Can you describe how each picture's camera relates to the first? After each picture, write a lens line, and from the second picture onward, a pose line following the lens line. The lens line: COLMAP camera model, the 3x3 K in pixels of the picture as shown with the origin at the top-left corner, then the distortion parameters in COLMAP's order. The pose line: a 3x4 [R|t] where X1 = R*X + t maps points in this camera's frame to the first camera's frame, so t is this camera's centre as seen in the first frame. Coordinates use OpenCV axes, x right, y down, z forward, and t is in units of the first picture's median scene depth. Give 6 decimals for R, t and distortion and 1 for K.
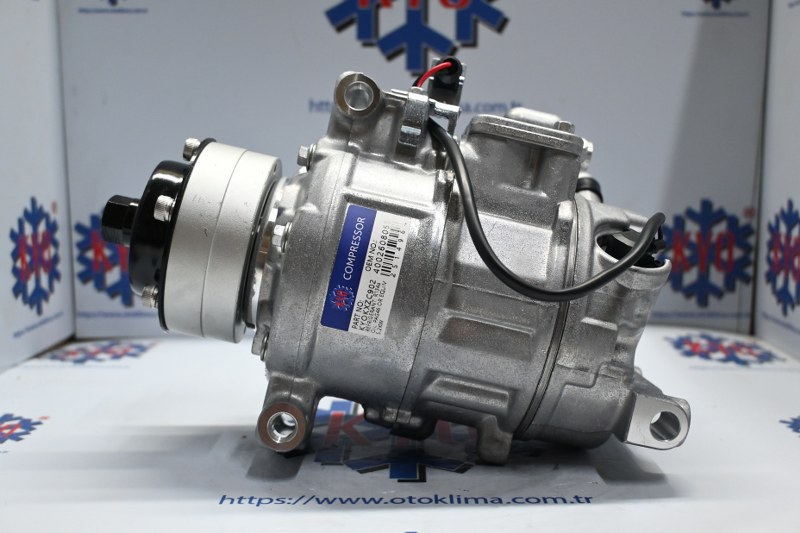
lens RADIAL K [[880.0, 0, 400.0], [0, 880.0, 266.5], [0, 0, 1]] dist [0.003372, -0.011933]
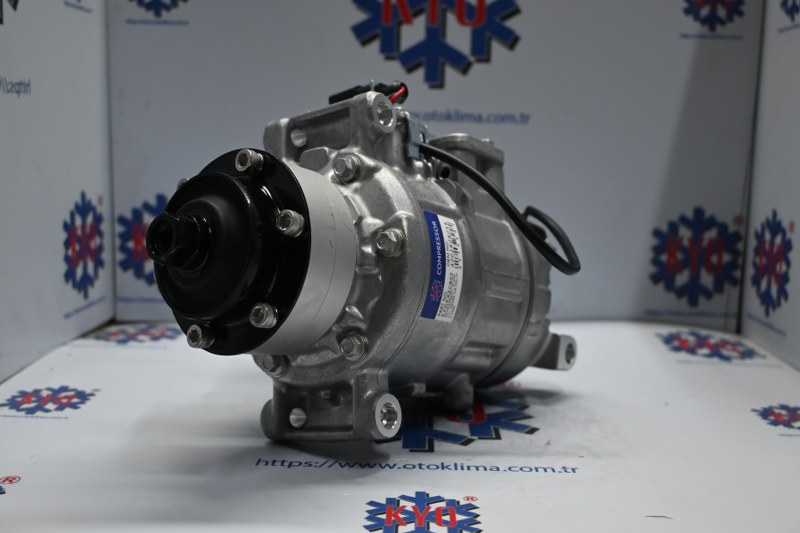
lens RADIAL K [[880.0, 0, 400.0], [0, 880.0, 266.5], [0, 0, 1]] dist [0.003372, -0.011933]
pose [[0.999624, 0.024134, -0.013043, -0.003576], [-0.024023, 0.999675, 0.008573, -0.004076], [0.013245, -0.008256, 0.999878, -0.092361]]
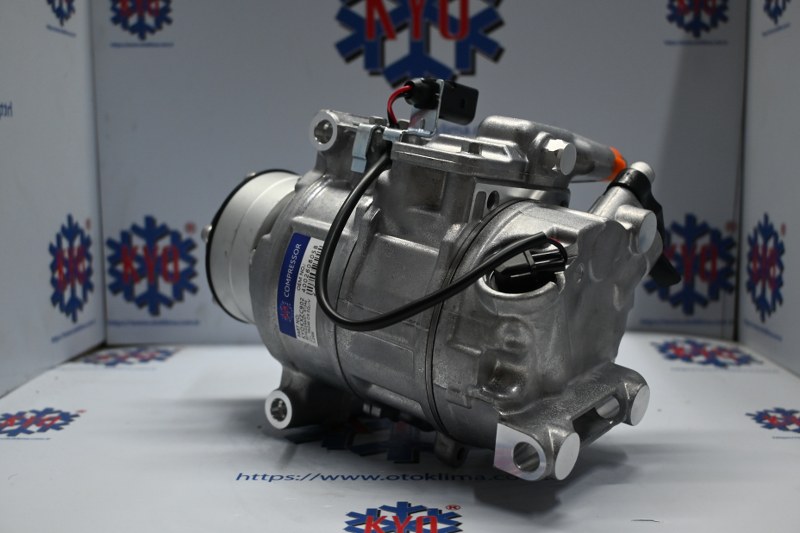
lens RADIAL K [[880.0, 0, 400.0], [0, 880.0, 266.5], [0, 0, 1]] dist [0.003372, -0.011933]
pose [[0.999710, -0.003409, -0.023842, 0.020546], [0.002860, 0.999731, -0.023020, 0.011775], [0.023914, 0.022946, 0.999451, -0.083092]]
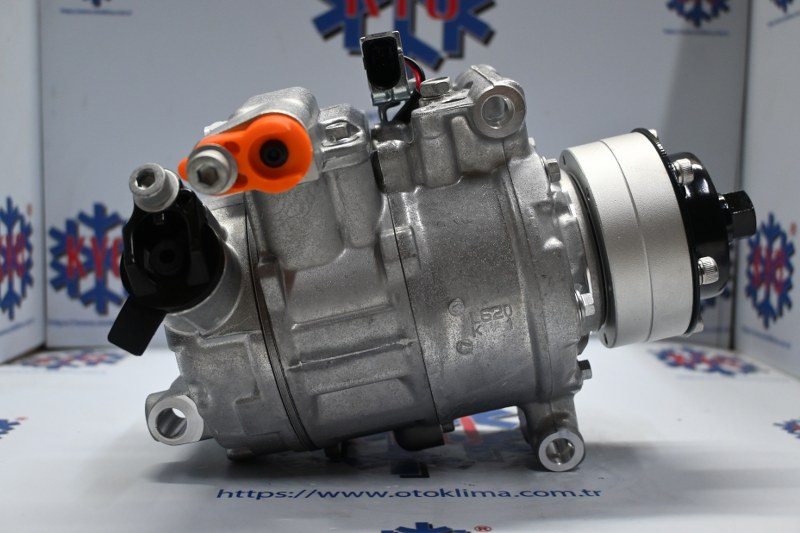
lens RADIAL K [[880.0, 0, 400.0], [0, 880.0, 266.5], [0, 0, 1]] dist [0.003372, -0.011933]
pose [[0.998492, 0.013337, 0.053246, -0.035926], [-0.010897, 0.998889, -0.045844, 0.035444], [-0.053798, 0.045195, 0.997529, 0.013204]]
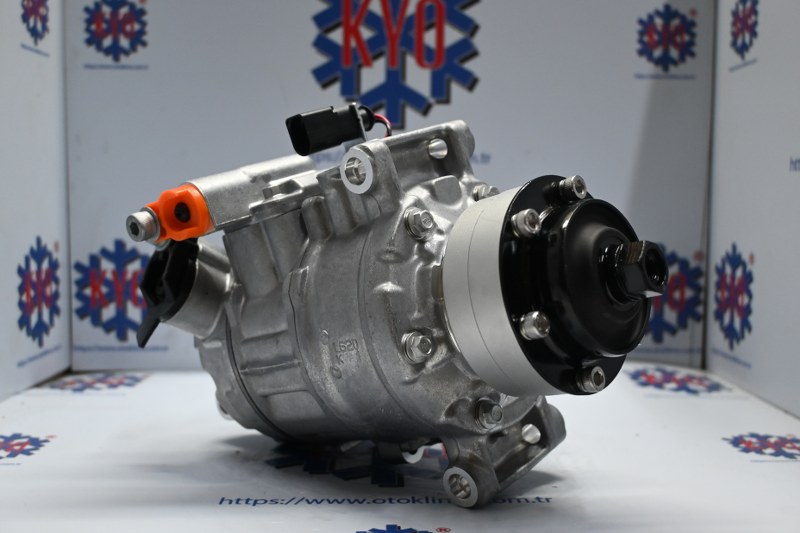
lens RADIAL K [[880.0, 0, 400.0], [0, 880.0, 266.5], [0, 0, 1]] dist [0.003372, -0.011933]
pose [[0.999534, 0.005691, 0.029997, -0.006663], [-0.003813, 0.998051, -0.062279, 0.022152], [-0.030293, 0.062136, 0.997608, -0.081283]]
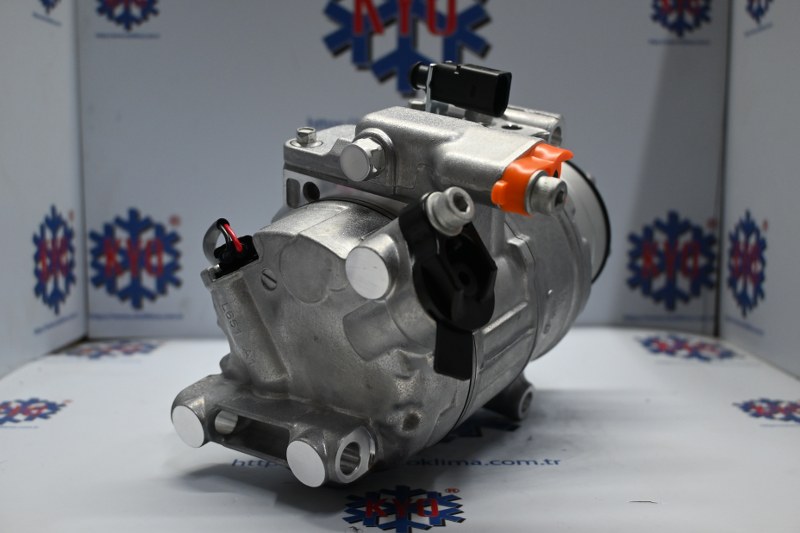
lens RADIAL K [[880.0, 0, 400.0], [0, 880.0, 266.5], [0, 0, 1]] dist [0.003372, -0.011933]
pose [[0.999924, 0.002882, 0.011953, -0.001792], [-0.002497, 0.999483, -0.032045, 0.028974], [-0.012039, 0.032012, 0.999415, -0.083958]]
